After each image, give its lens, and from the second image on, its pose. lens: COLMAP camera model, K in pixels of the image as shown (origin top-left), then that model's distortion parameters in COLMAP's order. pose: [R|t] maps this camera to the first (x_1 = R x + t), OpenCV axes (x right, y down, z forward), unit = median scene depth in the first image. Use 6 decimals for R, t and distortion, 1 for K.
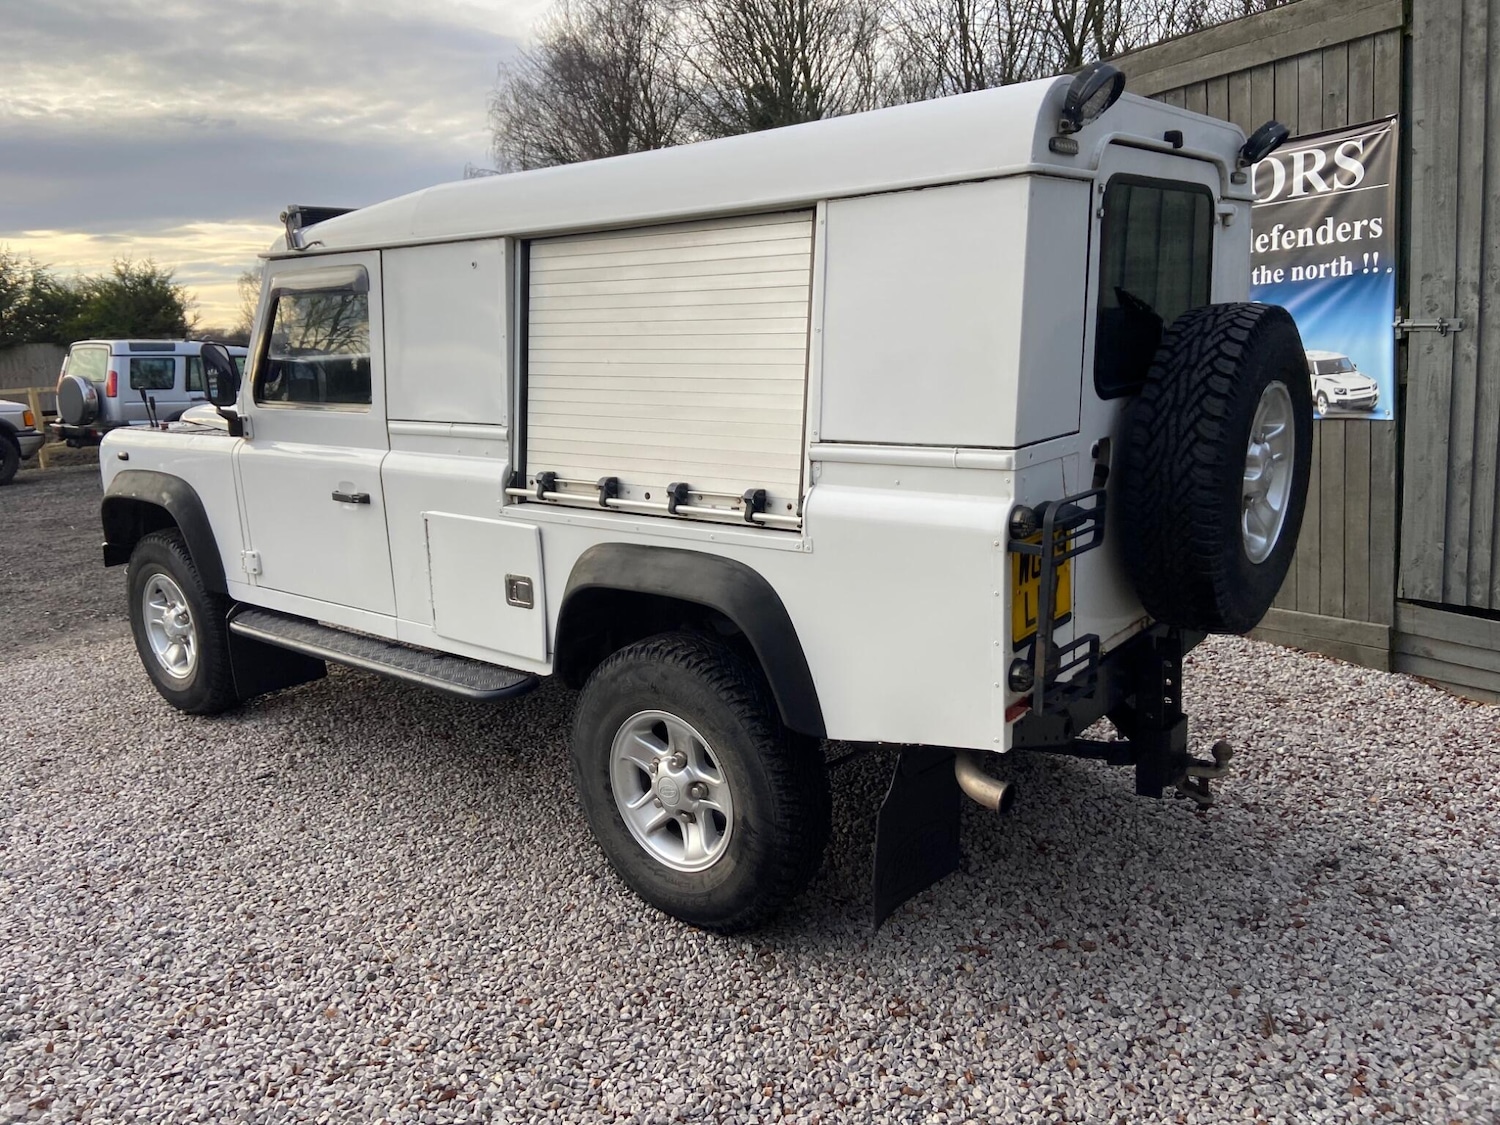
lens RADIAL K [[1135.0, 0, 734.9], [0, 1135.0, 551.9], [0, 0, 1]] dist [0.129171, -0.168984]
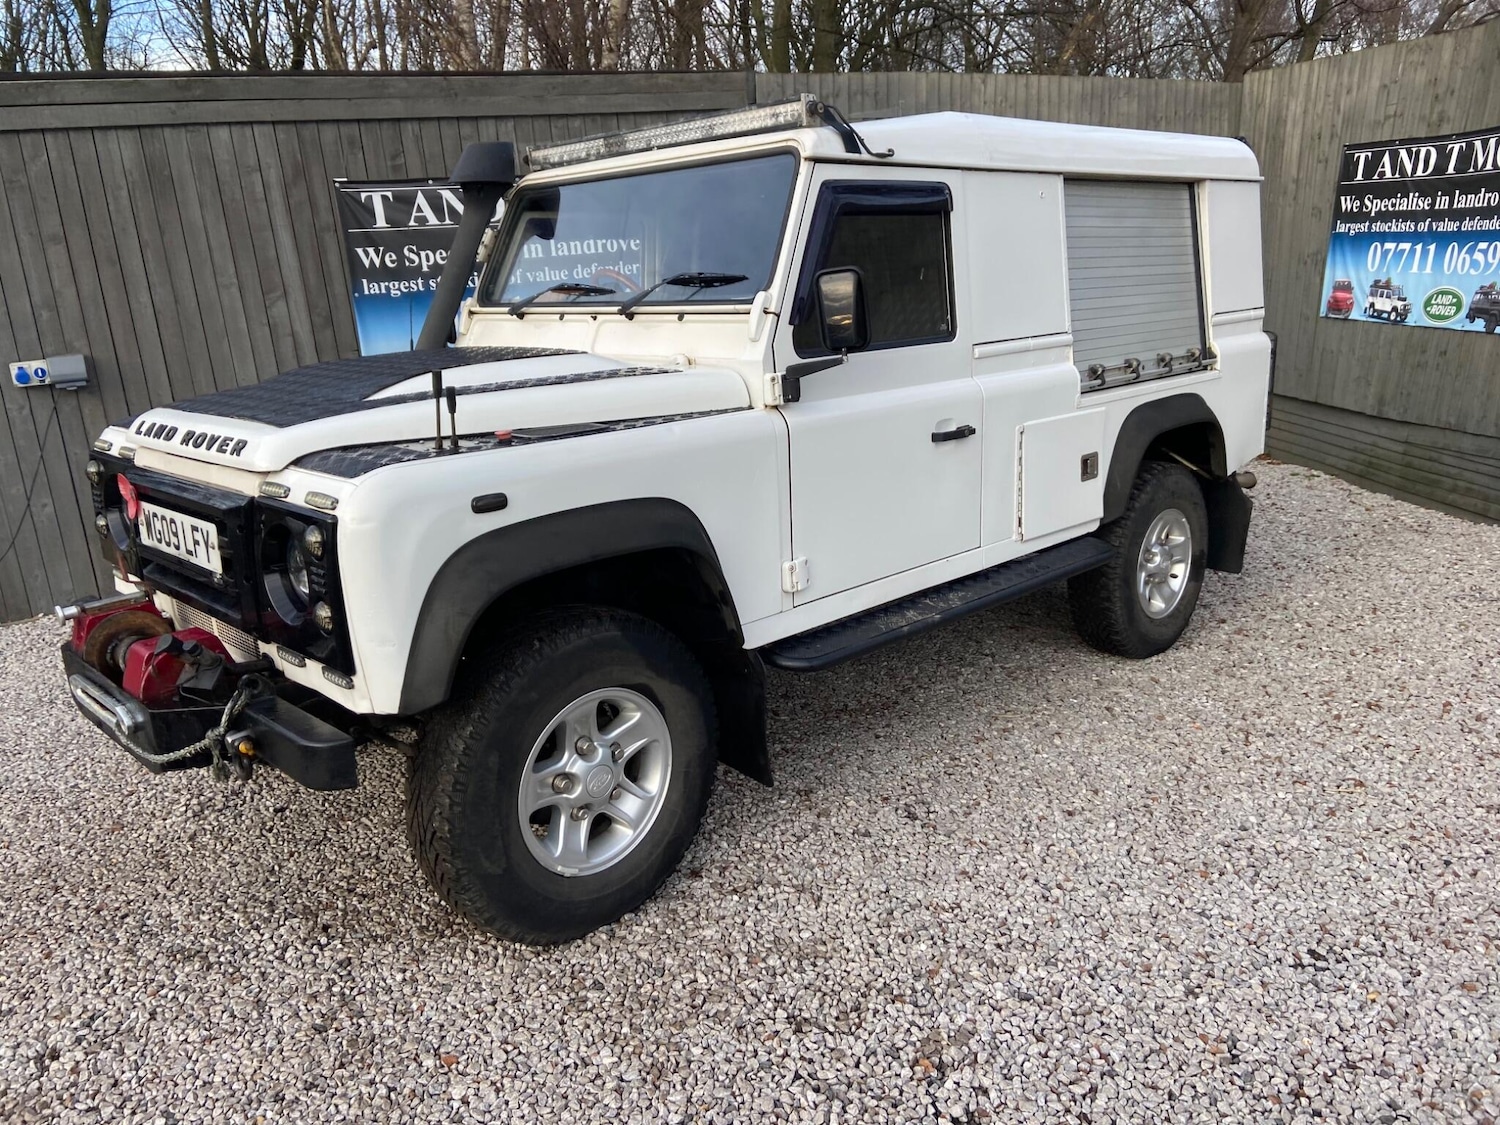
lens RADIAL K [[1124.2, 0, 743.8], [0, 1124.2, 537.5], [0, 0, 1]] dist [0.127233, -0.159651]
pose [[0.112062, -0.184892, 0.976349, -1.468306], [0.240168, 0.958448, 0.153937, -0.173208], [-0.964241, 0.217237, 0.151811, 1.215294]]
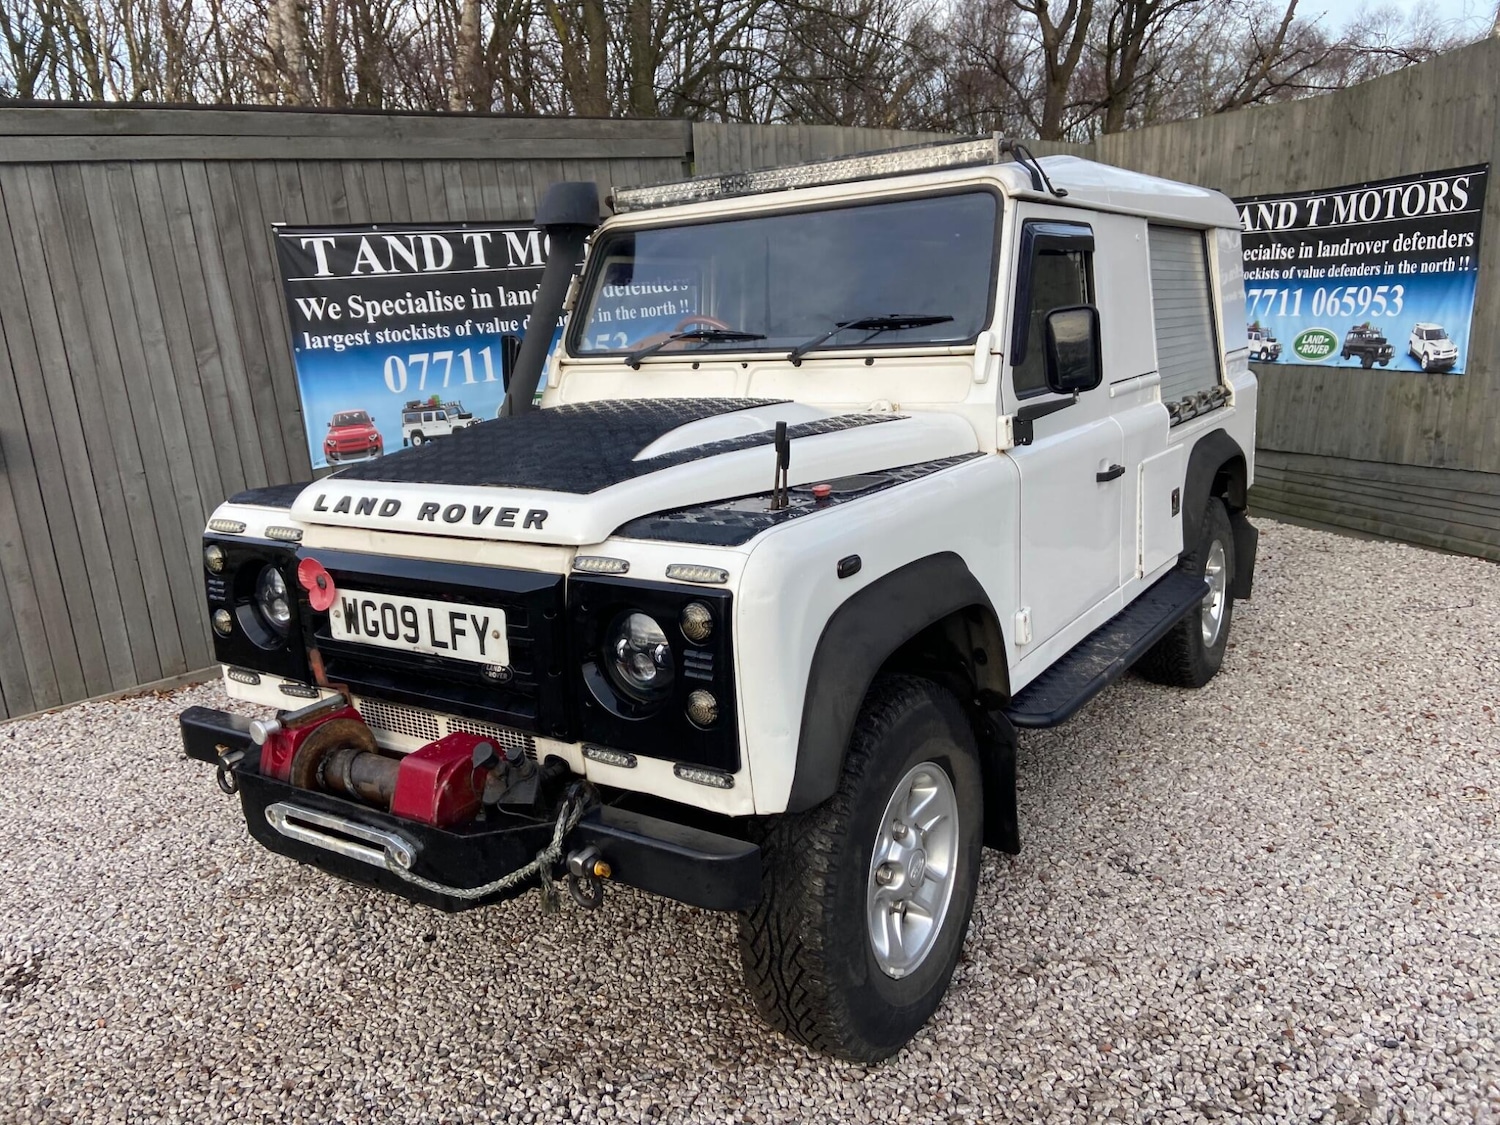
lens RADIAL K [[1123.9, 0, 740.9], [0, 1123.9, 535.9], [0, 0, 1]] dist [0.129018, -0.159494]
pose [[-0.097095, -0.139839, 0.985402, -1.406063], [0.260233, 0.952071, 0.160750, -0.259089], [-0.960652, 0.272042, -0.056050, 1.569387]]
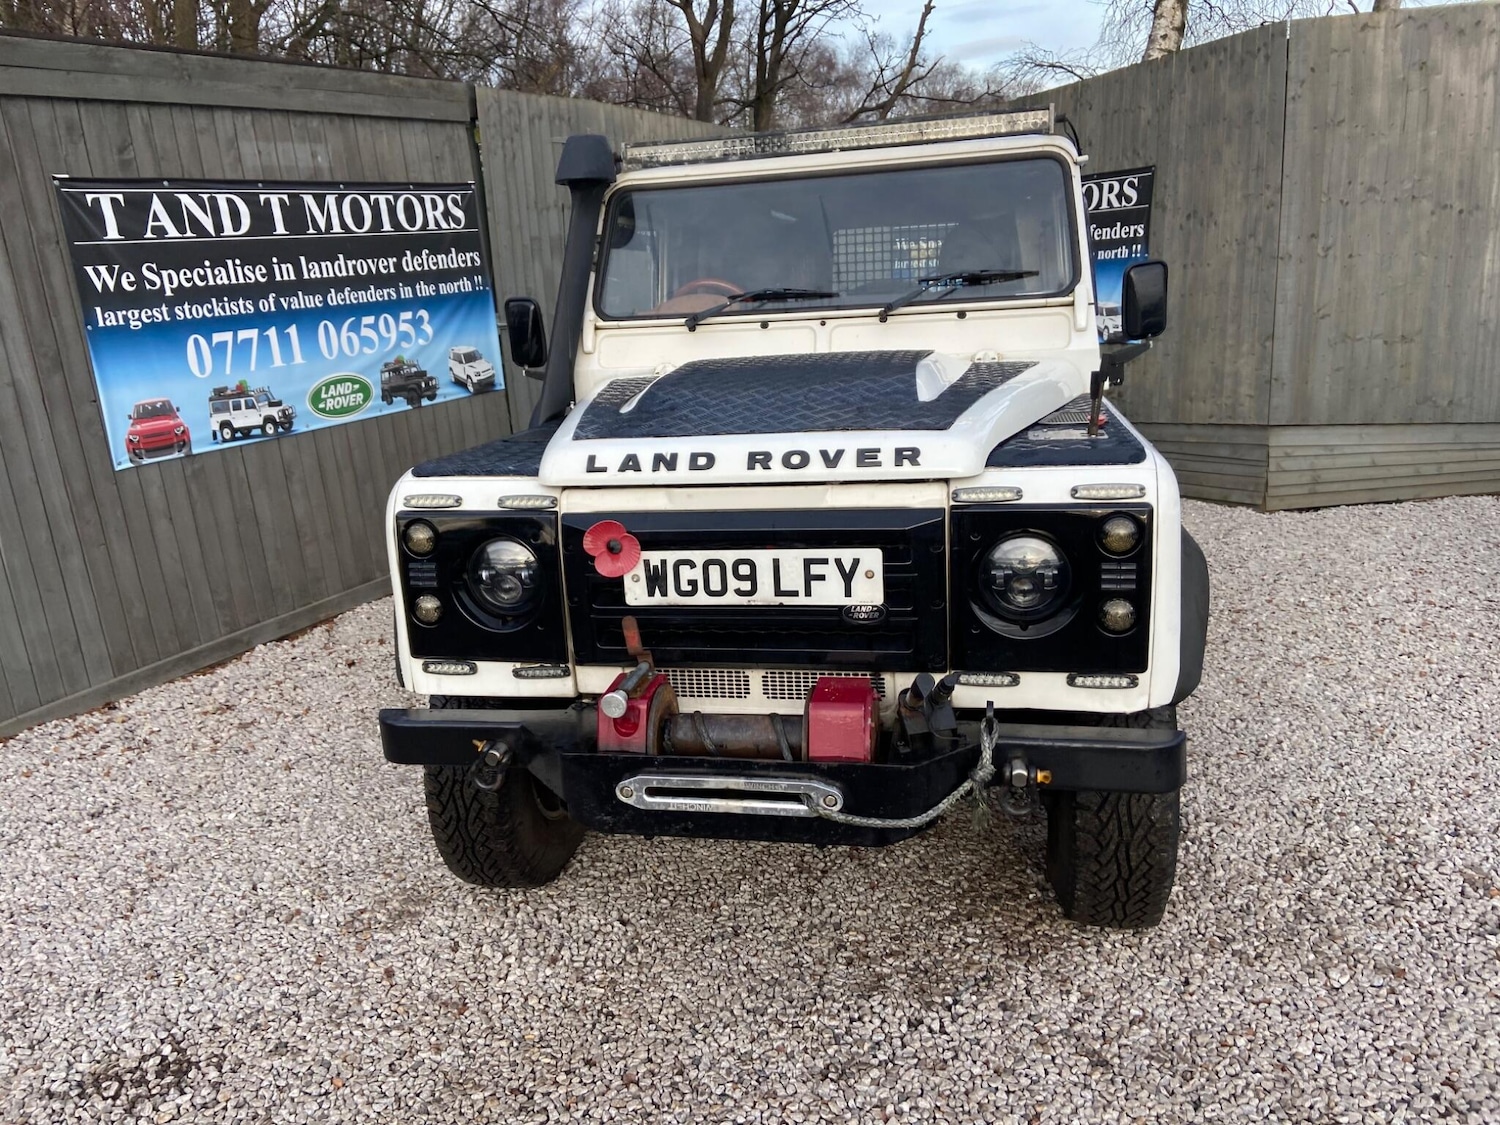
lens RADIAL K [[1125.6, 0, 742.3], [0, 1125.6, 554.2], [0, 0, 1]] dist [0.130628, -0.167070]
pose [[-0.463455, -0.134043, 0.875924, -1.294727], [0.255225, 0.926411, 0.276810, -0.350357], [-0.848569, 0.351846, -0.395138, 2.011665]]
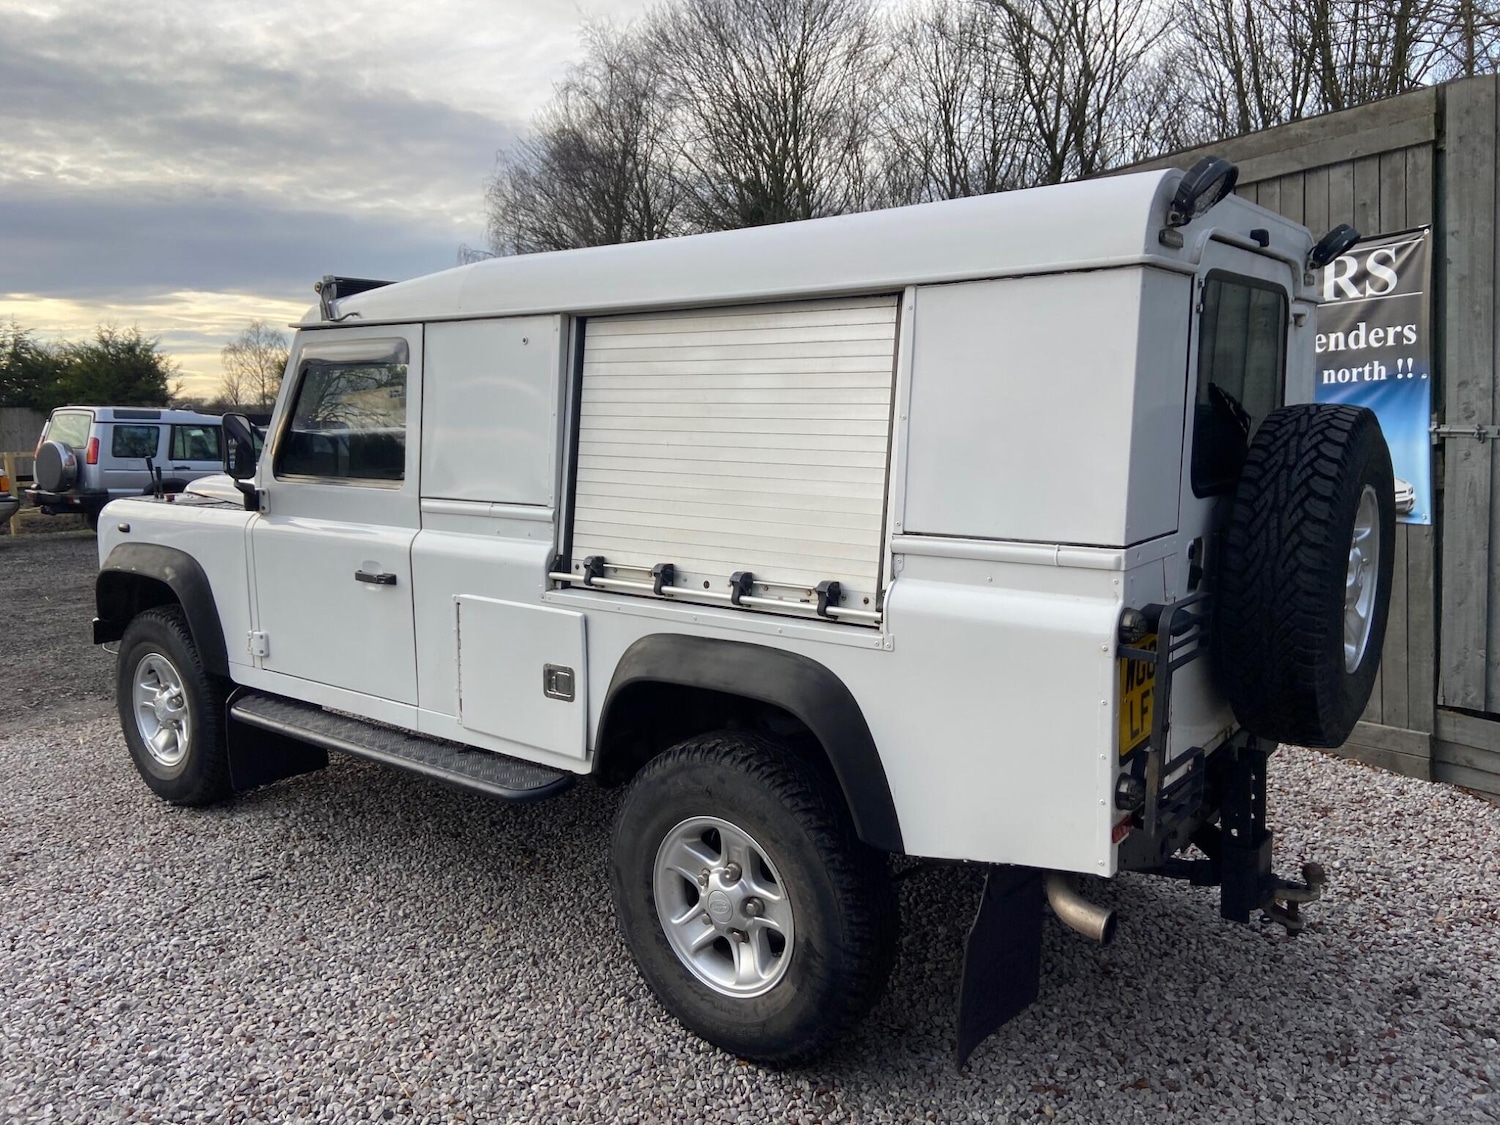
lens RADIAL K [[1134.8, 0, 753.9], [0, 1134.8, 538.9], [0, 0, 1]] dist [0.123127, -0.162352]
pose [[0.998984, 0.025051, 0.037456, -0.068528], [-0.021881, 0.996328, -0.082776, -0.009175], [-0.039392, 0.081873, 0.995864, 0.050678]]
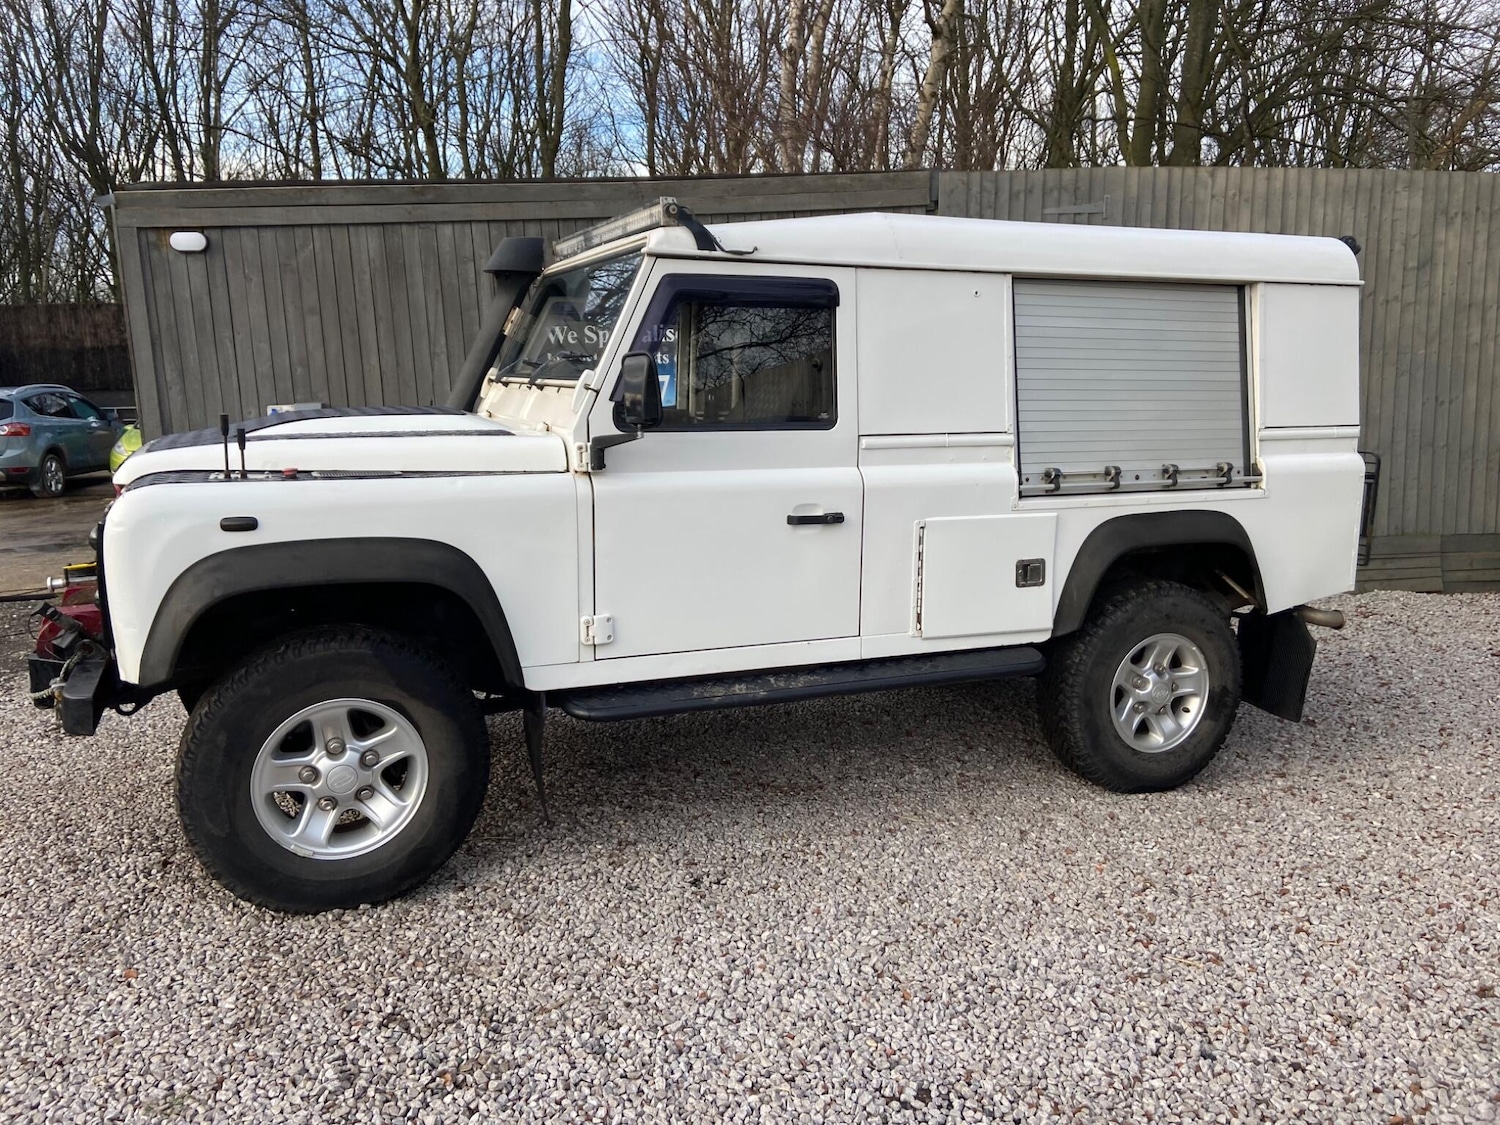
lens RADIAL K [[1128.5, 0, 742.4], [0, 1128.5, 540.4], [0, 0, 1]] dist [0.131690, -0.170240]
pose [[0.465248, -0.083715, 0.881213, -1.381023], [0.155617, 0.987748, 0.011675, -0.059090], [-0.871394, 0.131700, 0.472575, 0.717046]]
